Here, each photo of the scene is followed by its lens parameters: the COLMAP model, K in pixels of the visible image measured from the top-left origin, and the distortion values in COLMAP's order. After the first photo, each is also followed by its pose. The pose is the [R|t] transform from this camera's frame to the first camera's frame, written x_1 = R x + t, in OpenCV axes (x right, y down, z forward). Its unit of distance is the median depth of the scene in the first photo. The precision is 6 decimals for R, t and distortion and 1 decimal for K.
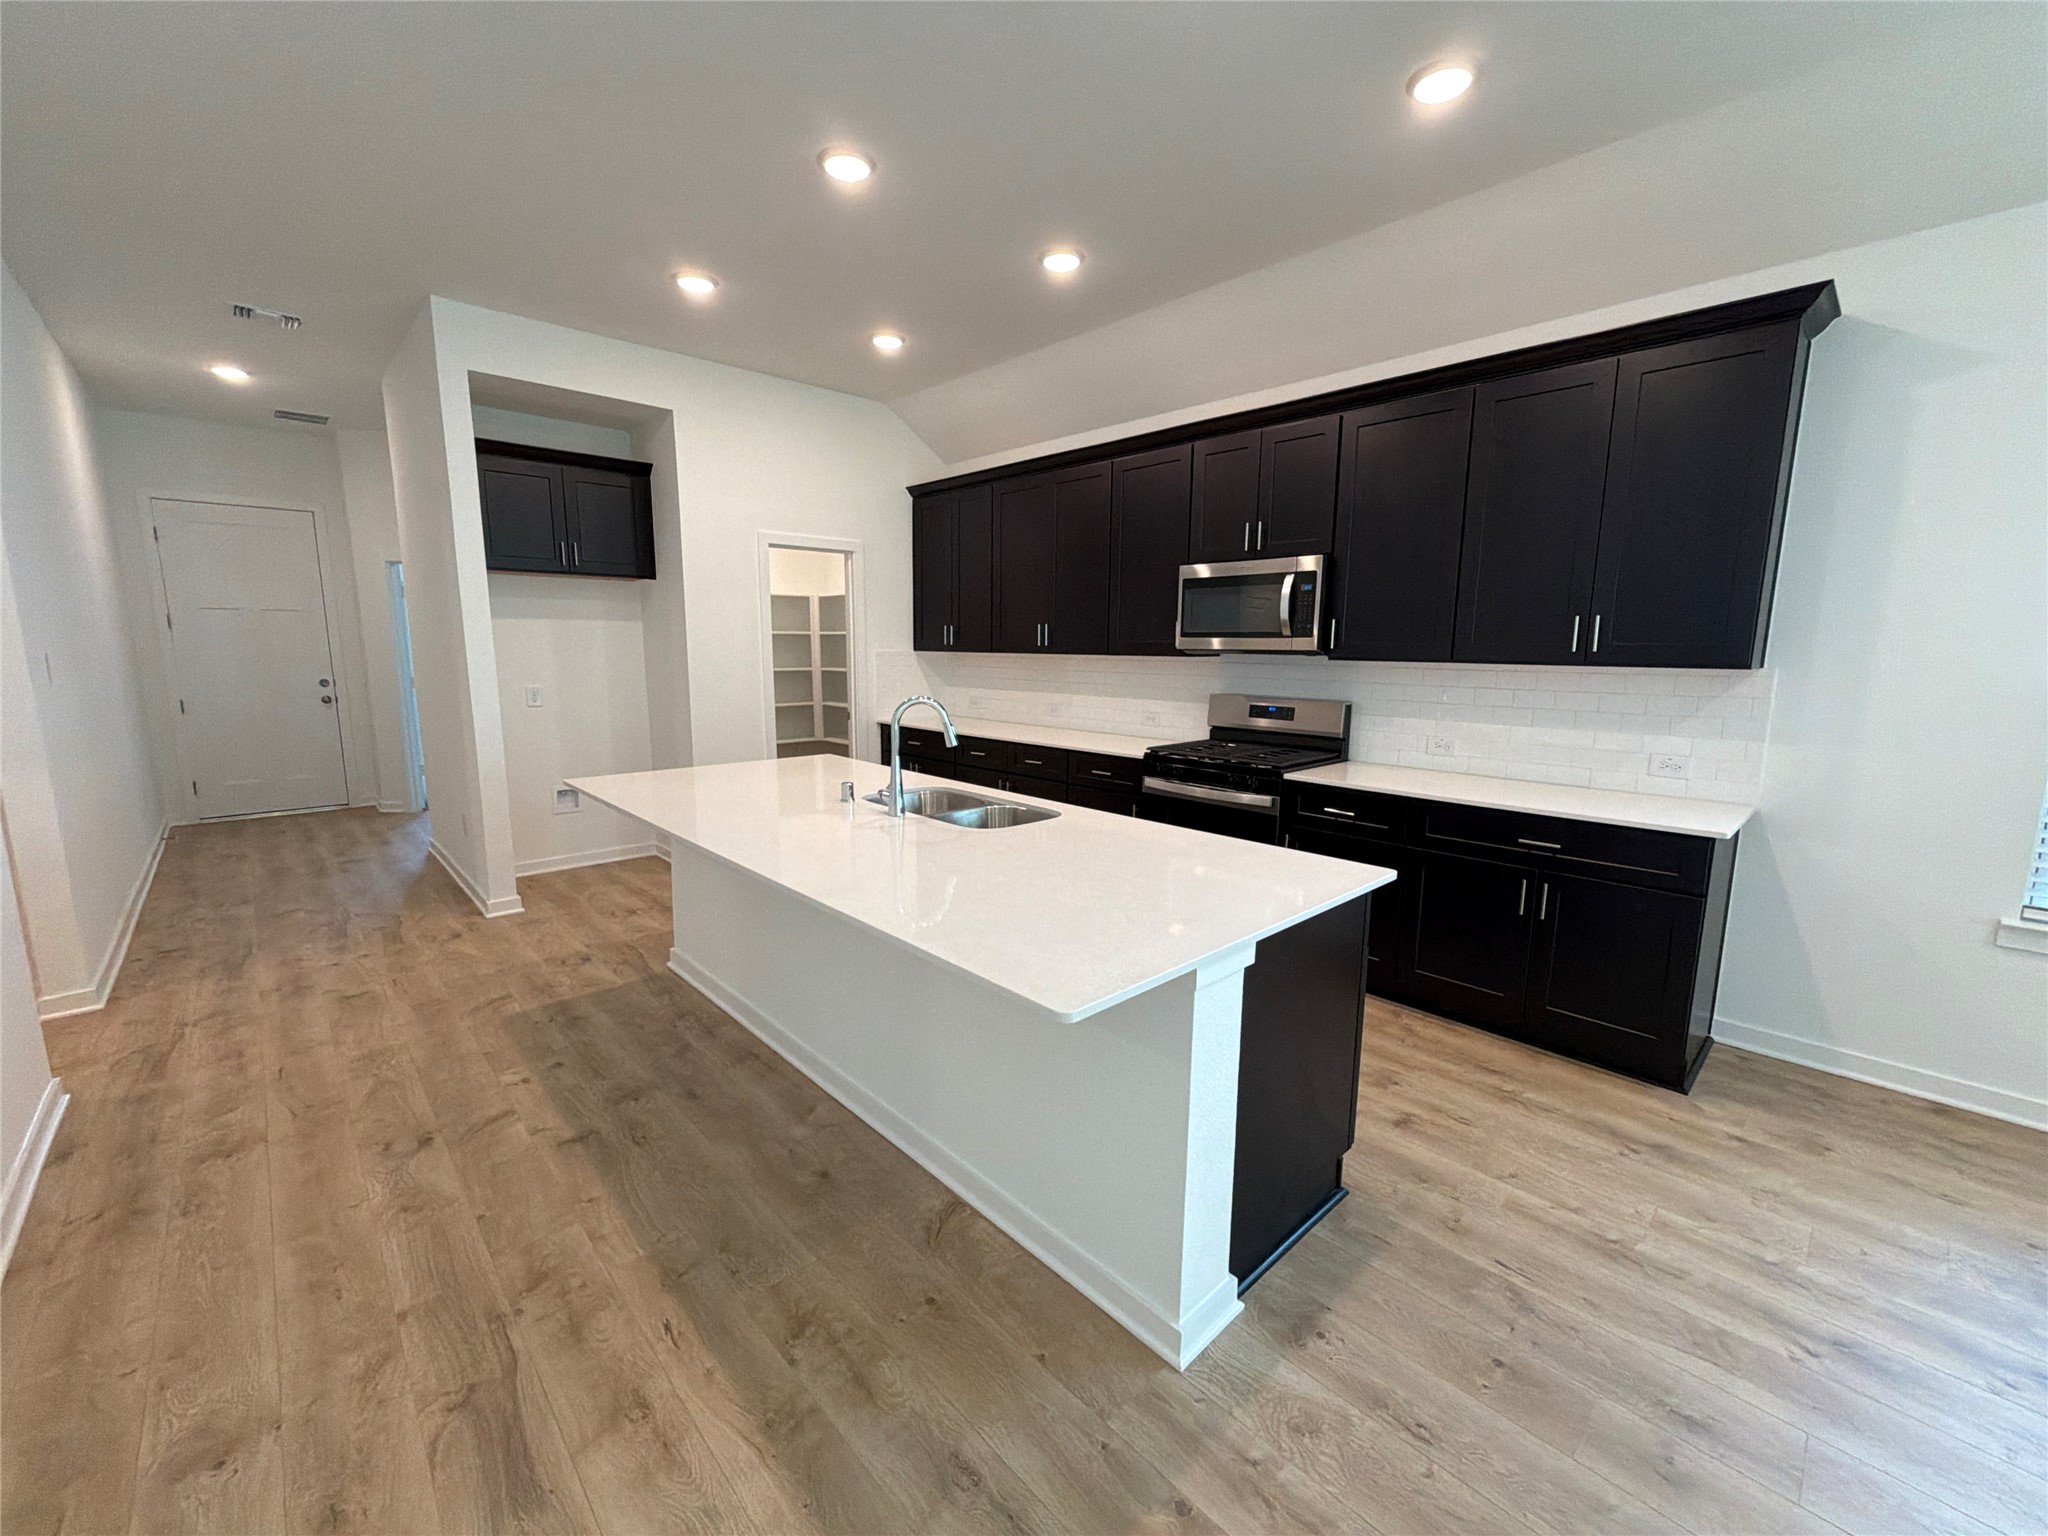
lens RADIAL K [[818.9, 0, 1022.8], [0, 818.9, 772.8], [0, 0, 1]] dist [0.001631, 0.000048]
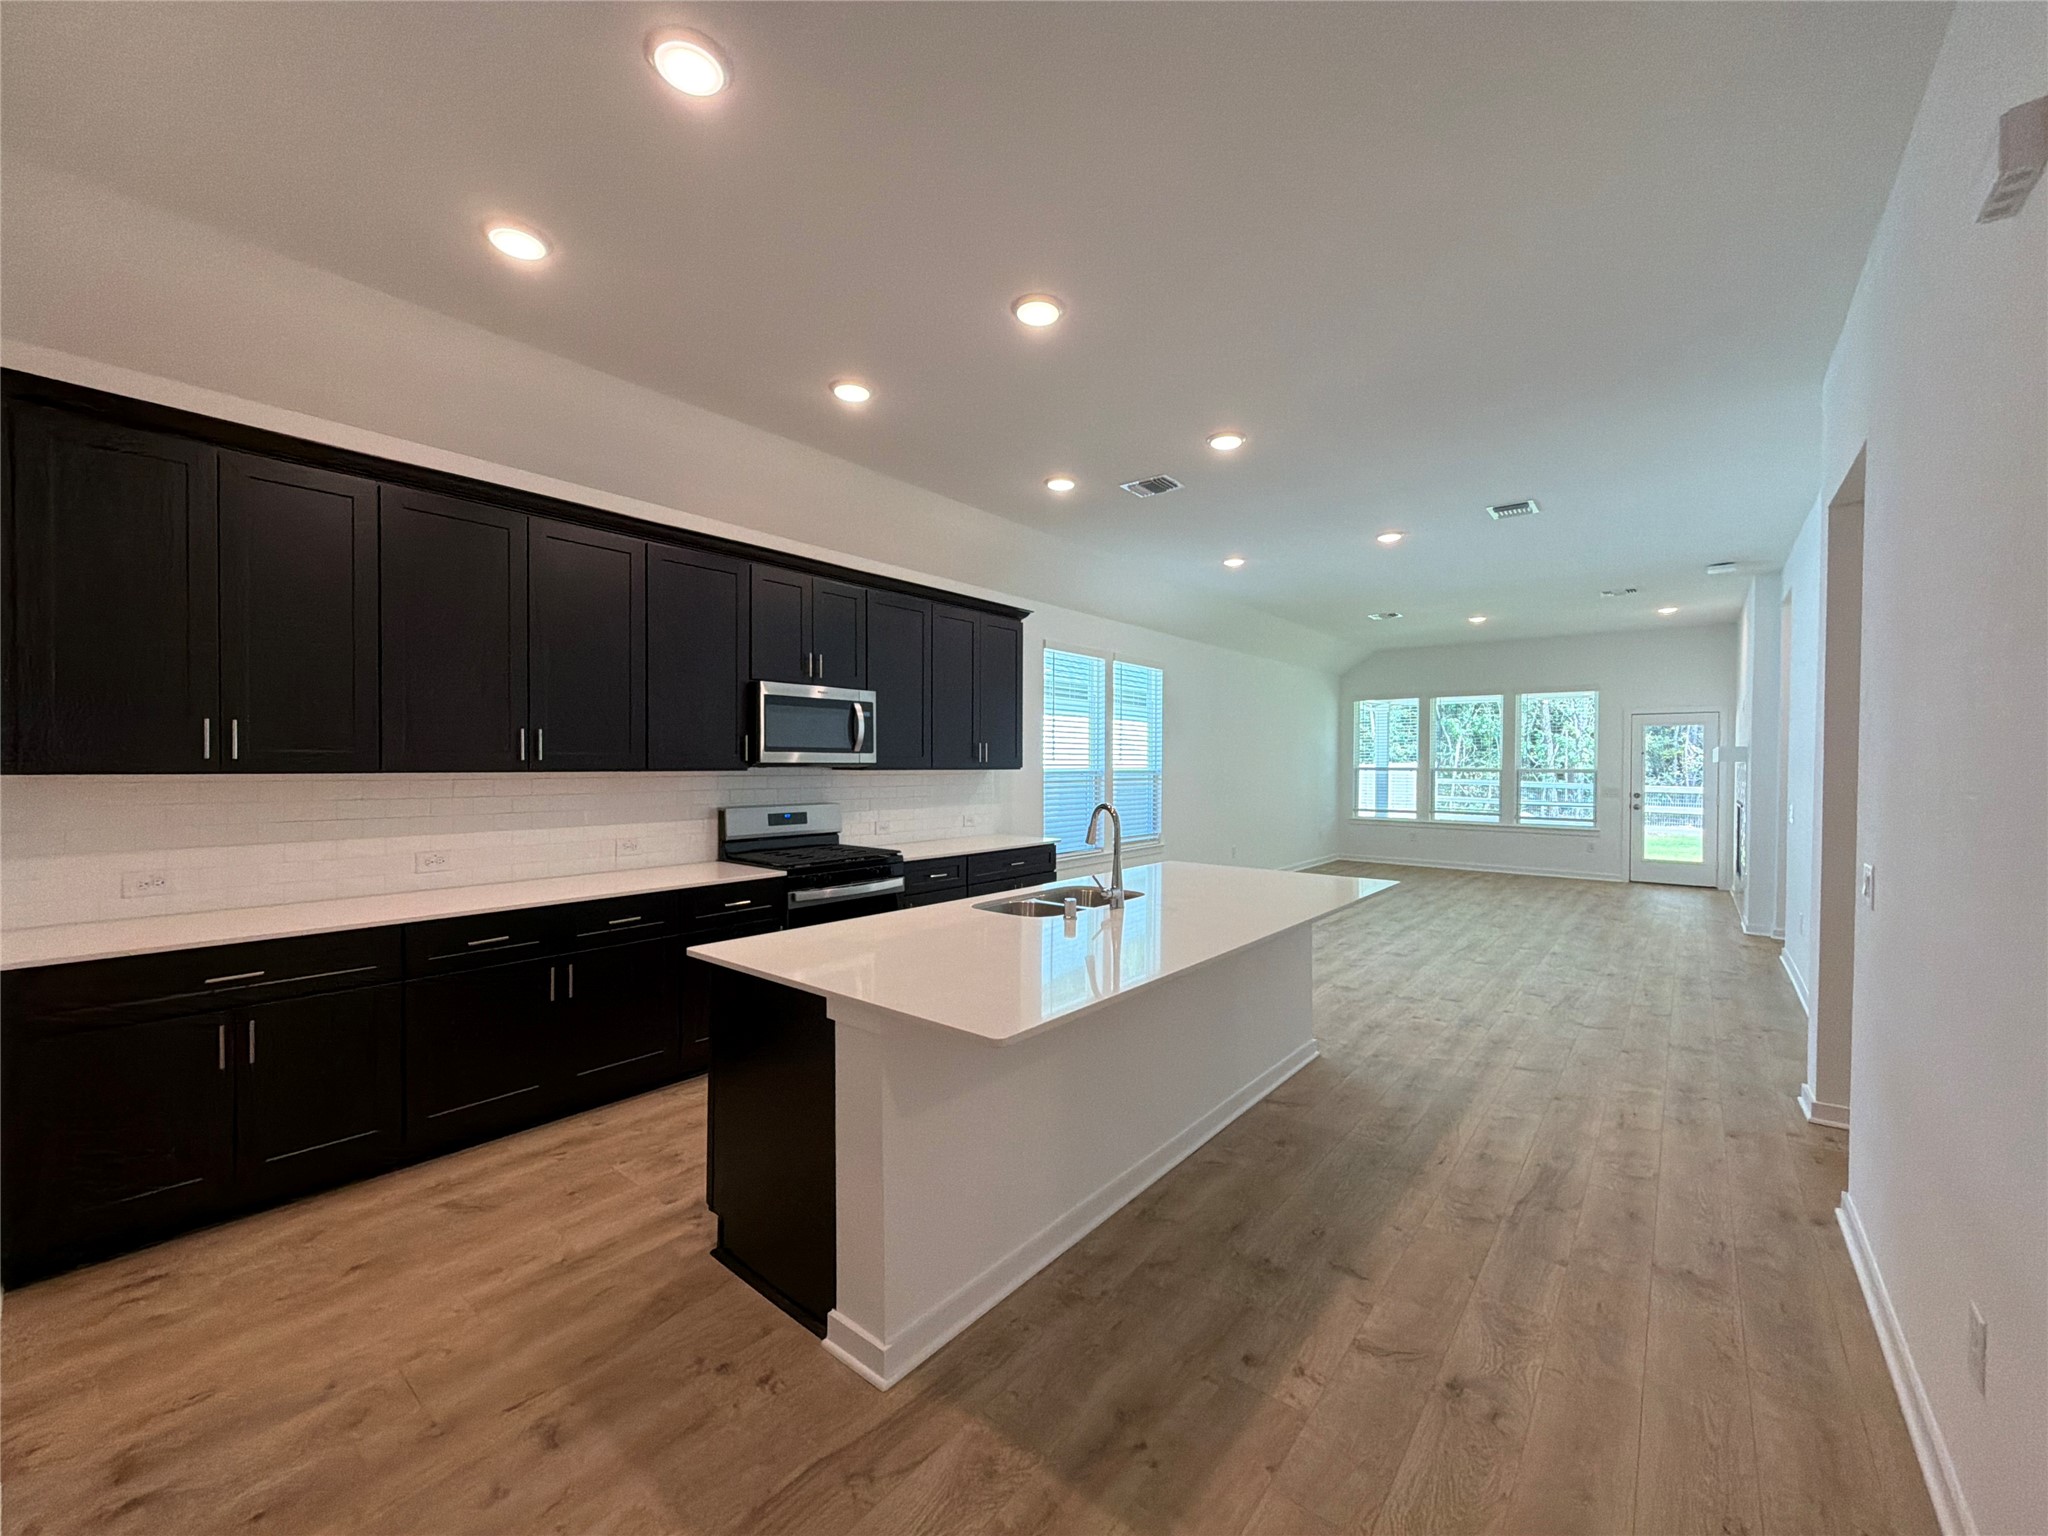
lens RADIAL K [[818.9, 0, 1022.8], [0, 818.9, 772.8], [0, 0, 1]] dist [0.001631, 0.000048]
pose [[-0.134989, -0.021364, 0.990617, -0.960531], [0.149802, 0.987836, 0.041717, -0.153567], [-0.979458, 0.154027, -0.130146, 0.945588]]
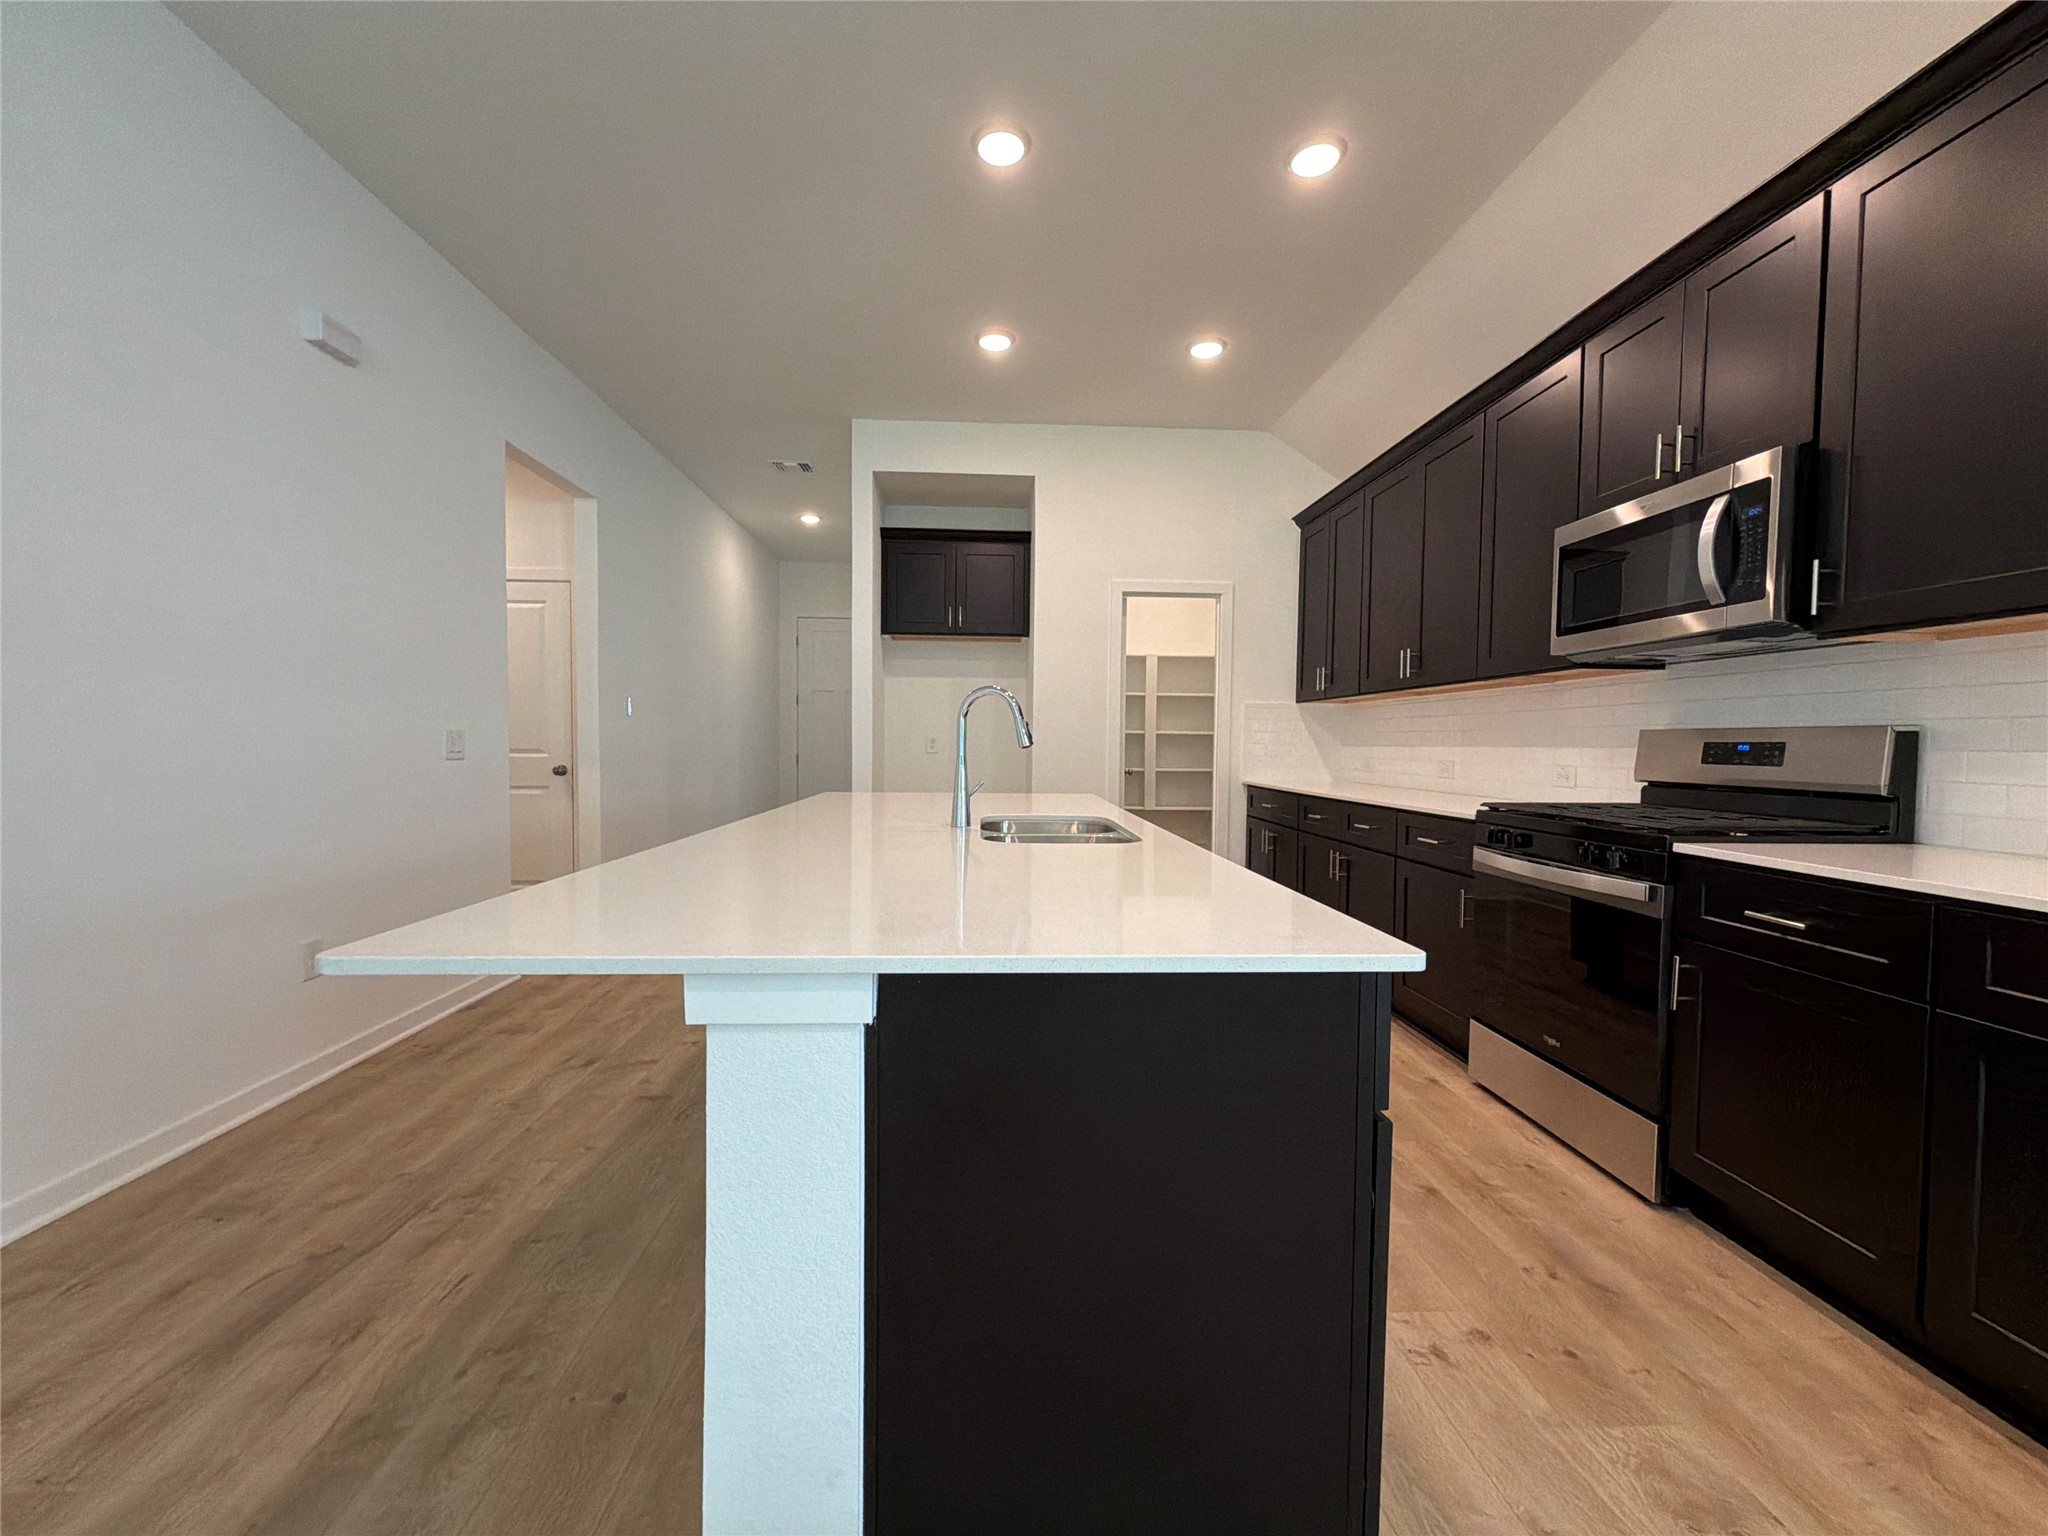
lens RADIAL K [[818.9, 0, 1022.8], [0, 818.9, 772.8], [0, 0, 1]] dist [0.001631, 0.000048]
pose [[0.764513, 0.024219, -0.644154, 0.332143], [-0.106424, 0.990323, -0.089075, 0.049005], [0.635763, 0.136652, 0.759692, 0.295027]]
